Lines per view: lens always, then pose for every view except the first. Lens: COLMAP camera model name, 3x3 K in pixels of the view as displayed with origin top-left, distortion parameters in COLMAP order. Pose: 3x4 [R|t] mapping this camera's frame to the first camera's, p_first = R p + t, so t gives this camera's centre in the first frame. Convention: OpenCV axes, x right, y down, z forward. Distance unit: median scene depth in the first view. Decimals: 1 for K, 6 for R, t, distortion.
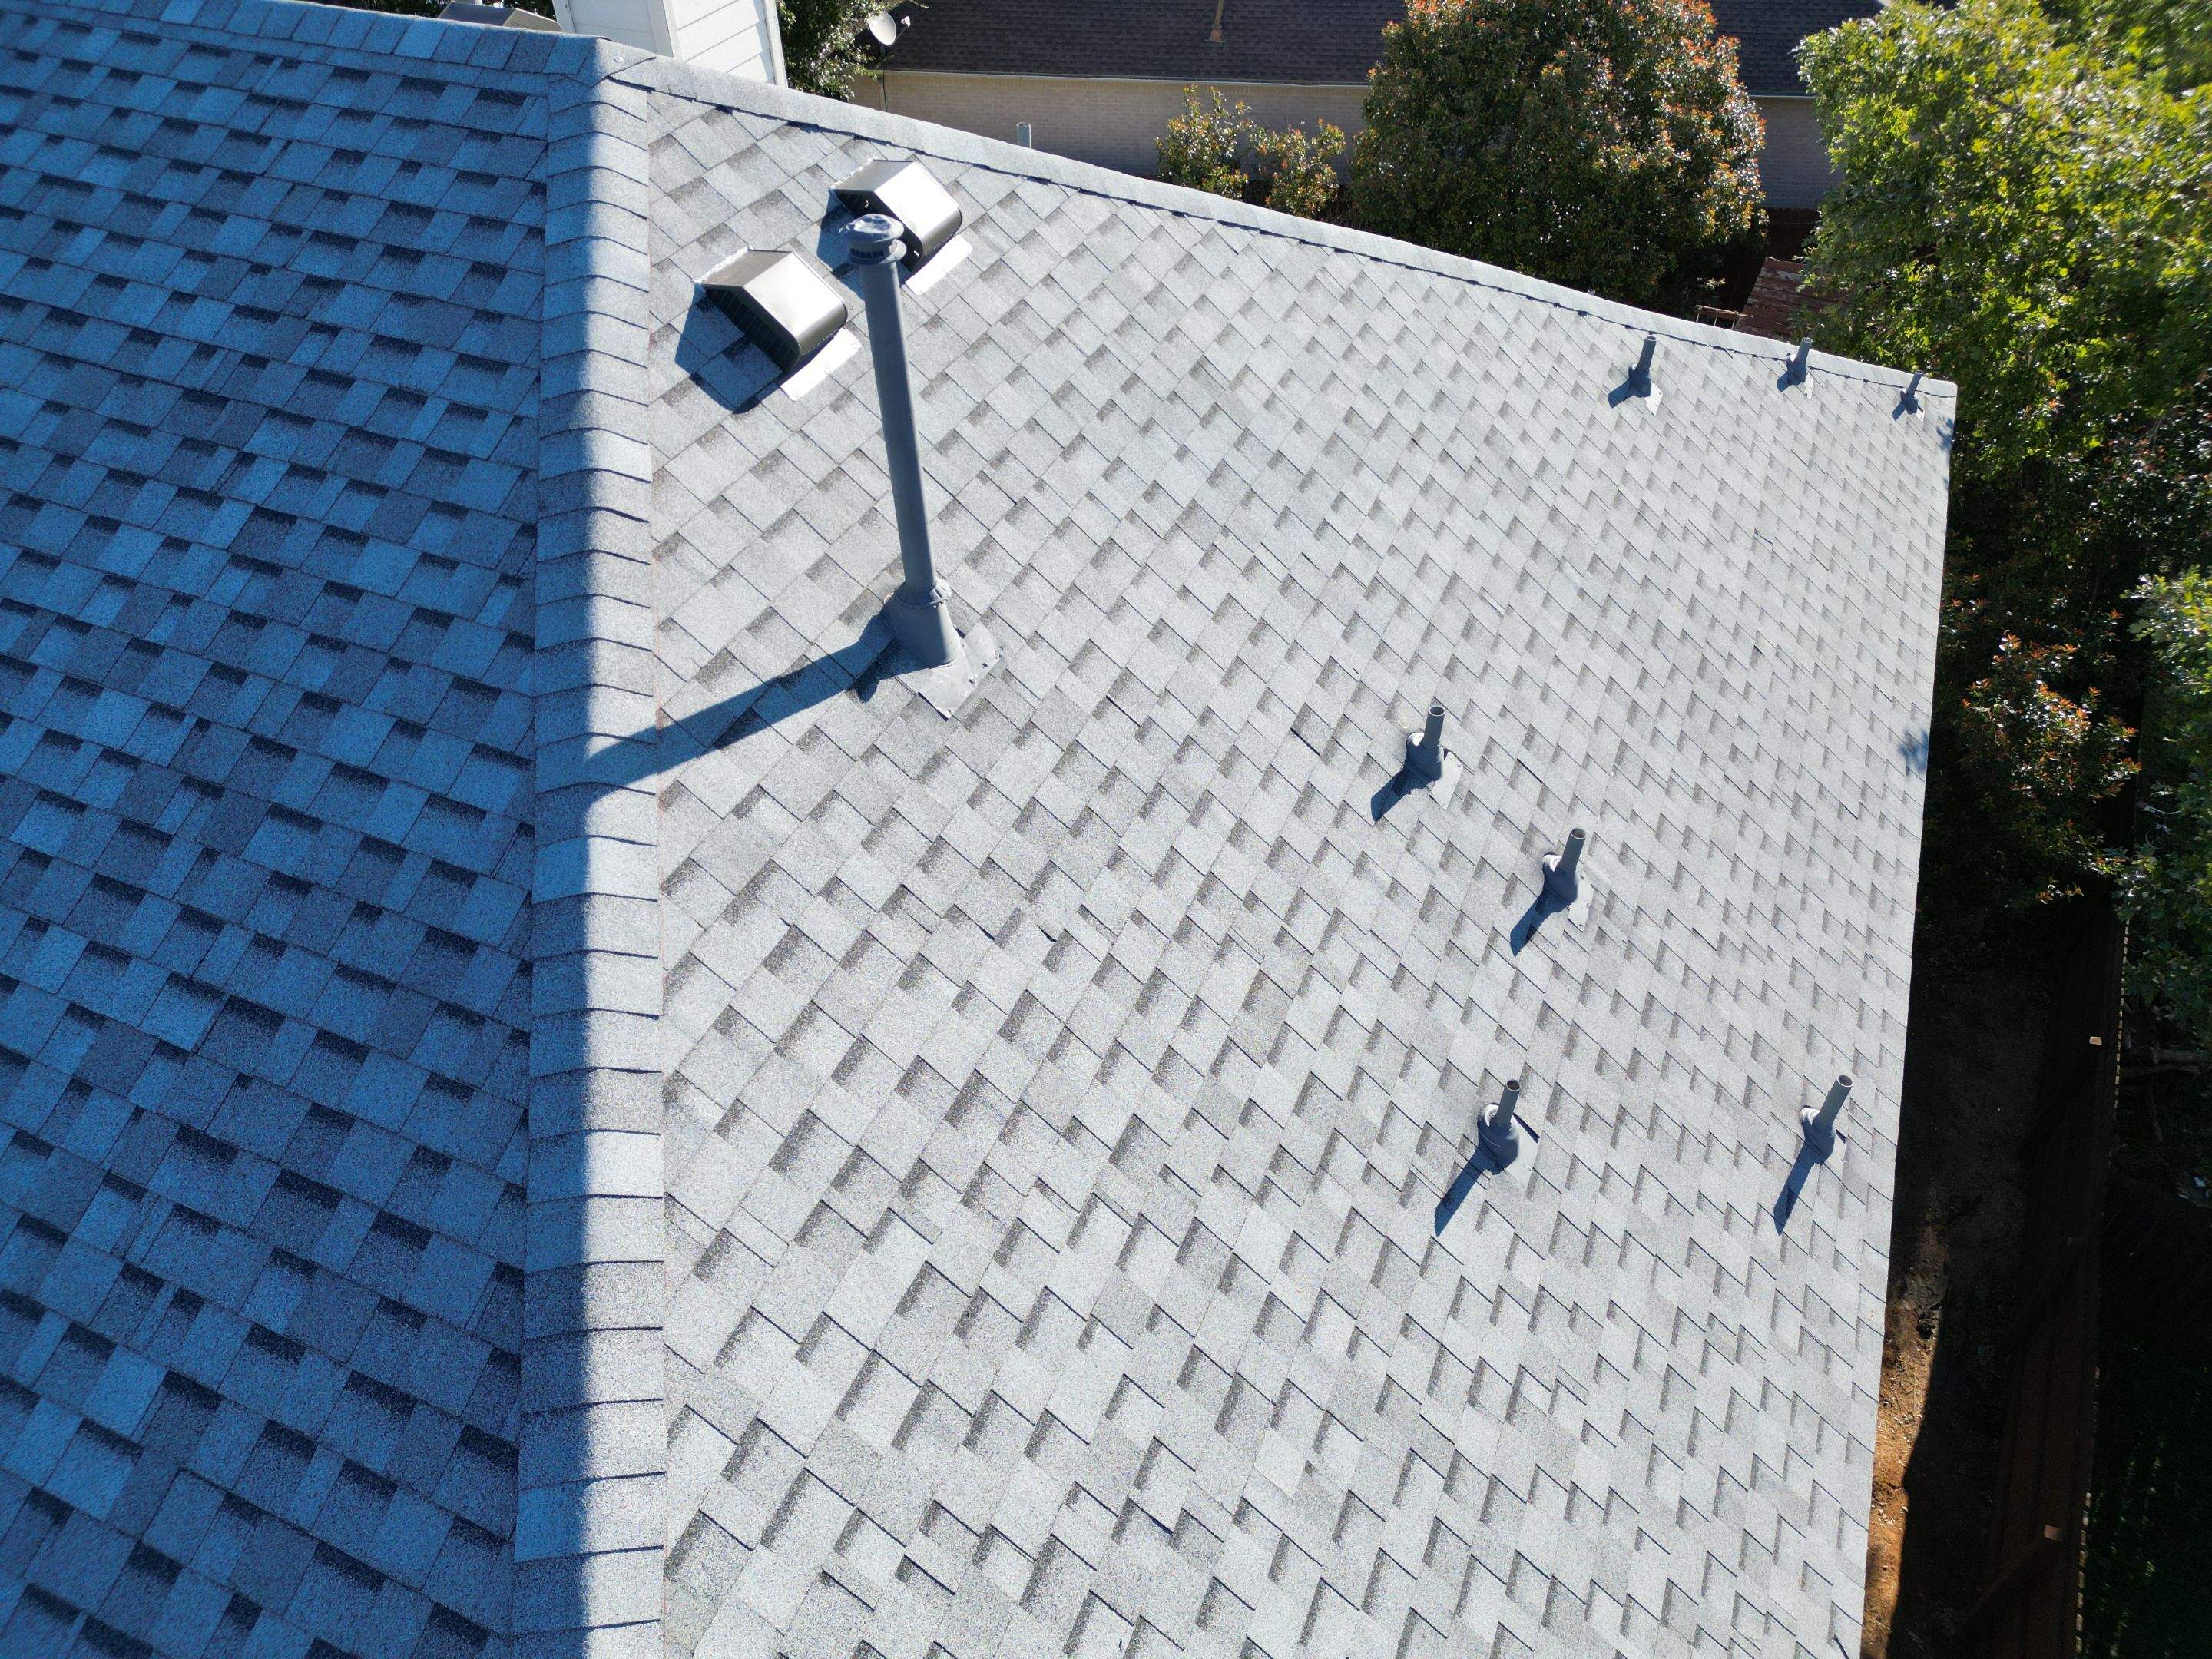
lens RADIAL K [[1542.5, 0, 1097.3], [0, 1542.5, 829.8], [0, 0, 1]] dist [0.079284, -0.080394]
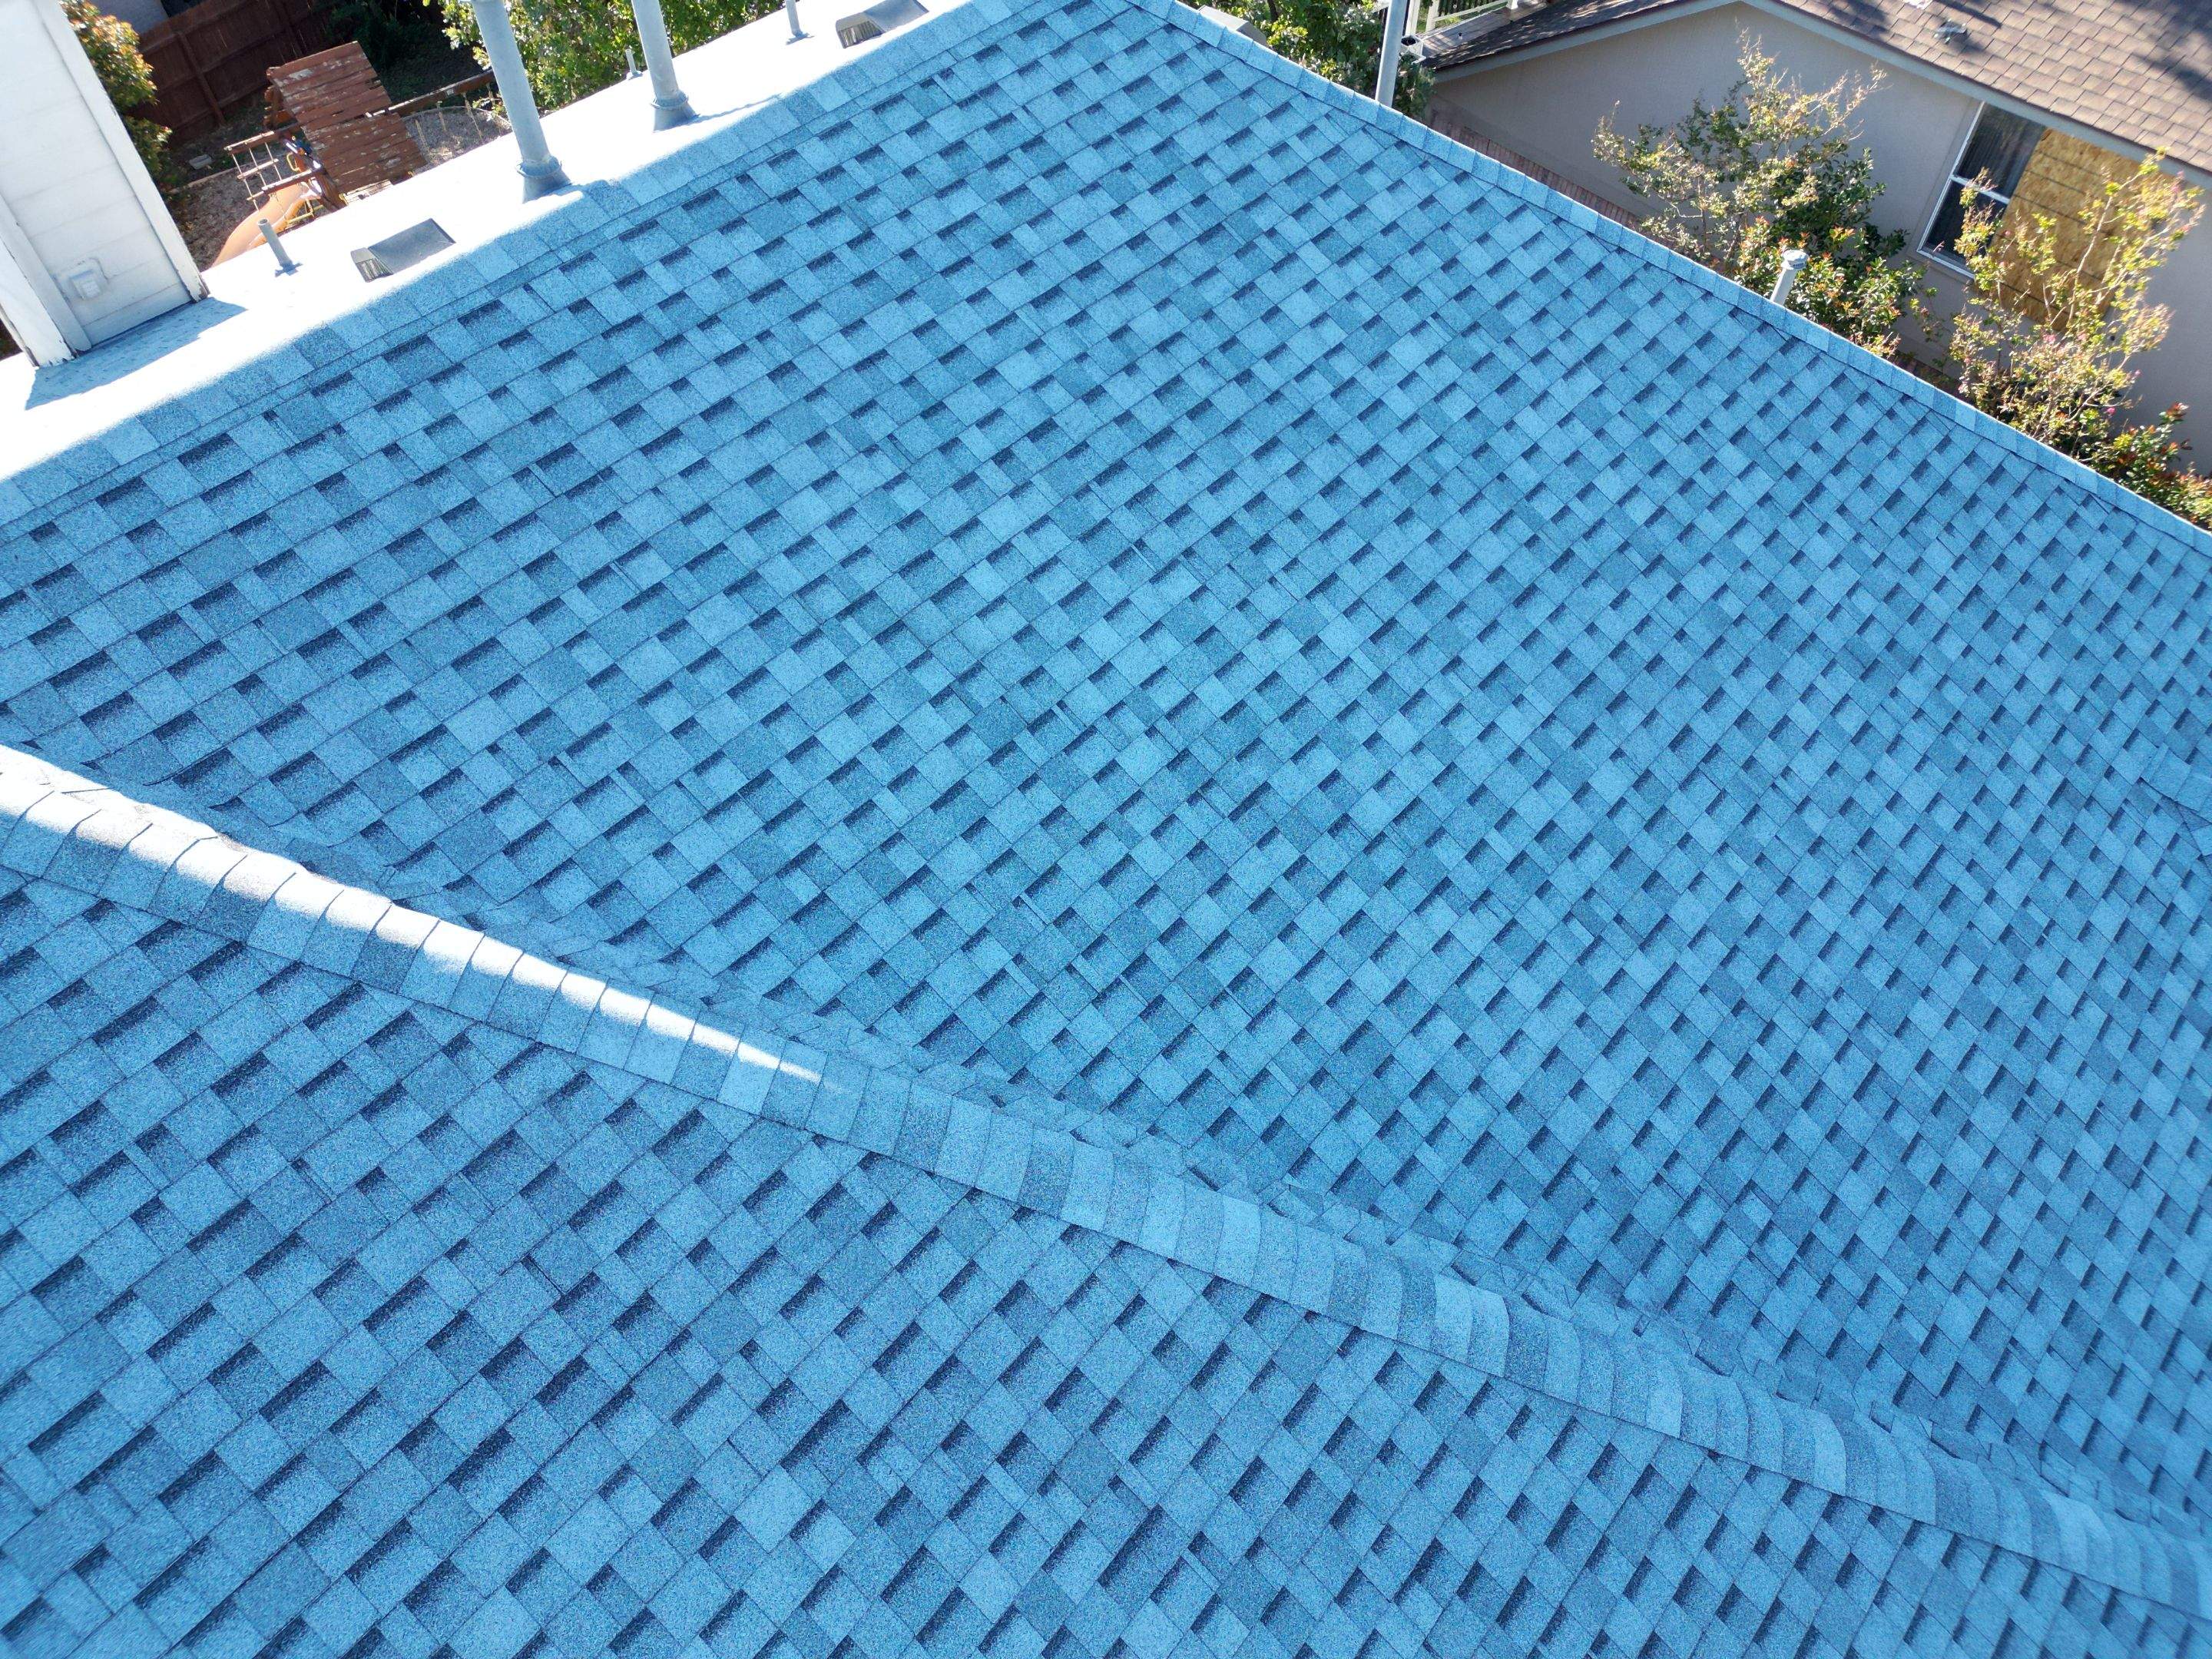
lens RADIAL K [[1542.5, 0, 1095.6], [0, 1542.5, 840.8], [0, 0, 1]] dist [0.079284, -0.080394]
pose [[0.304090, -0.735193, 0.605822, -2.094172], [0.653390, 0.623746, 0.428978, -0.673672], [-0.693261, 0.265390, 0.670043, 0.224488]]
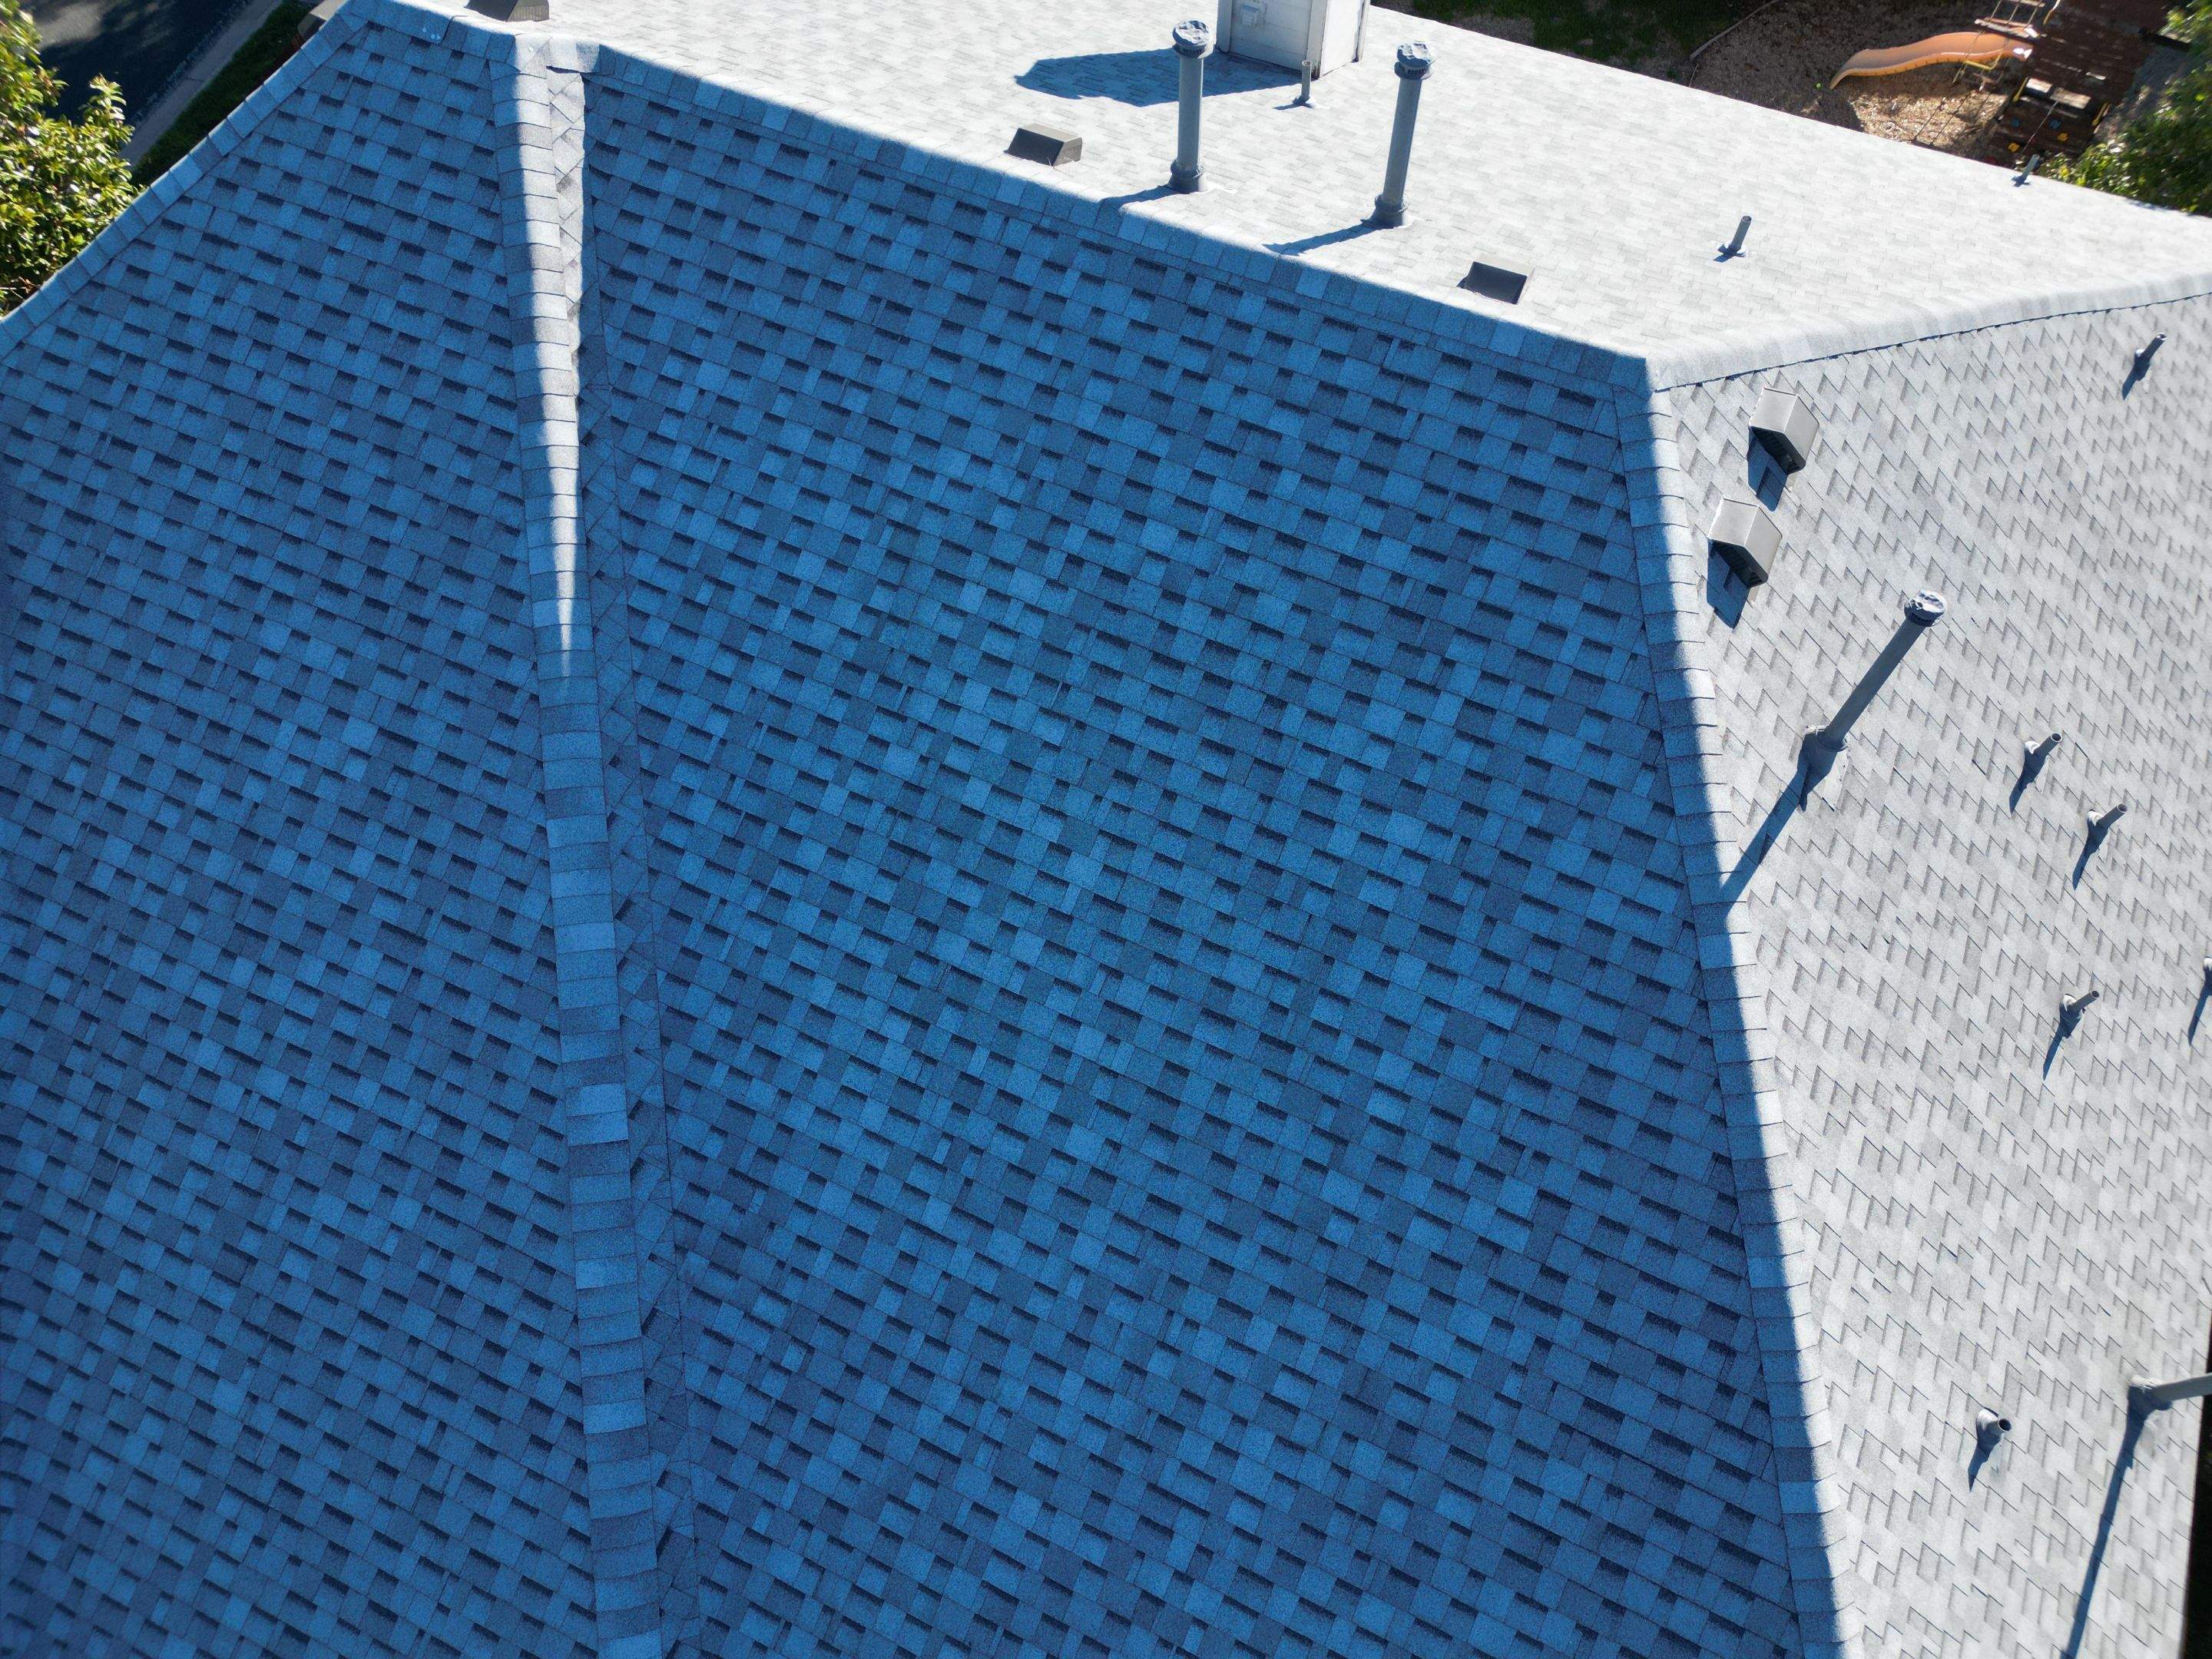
lens RADIAL K [[1542.5, 0, 1102.3], [0, 1542.5, 835.7], [0, 0, 1]] dist [0.079284, -0.080394]
pose [[0.999693, 0.022391, -0.010603, -0.922776], [-0.018108, 0.952482, 0.304057, -0.578296], [0.016907, -0.303772, 0.952595, -0.674562]]
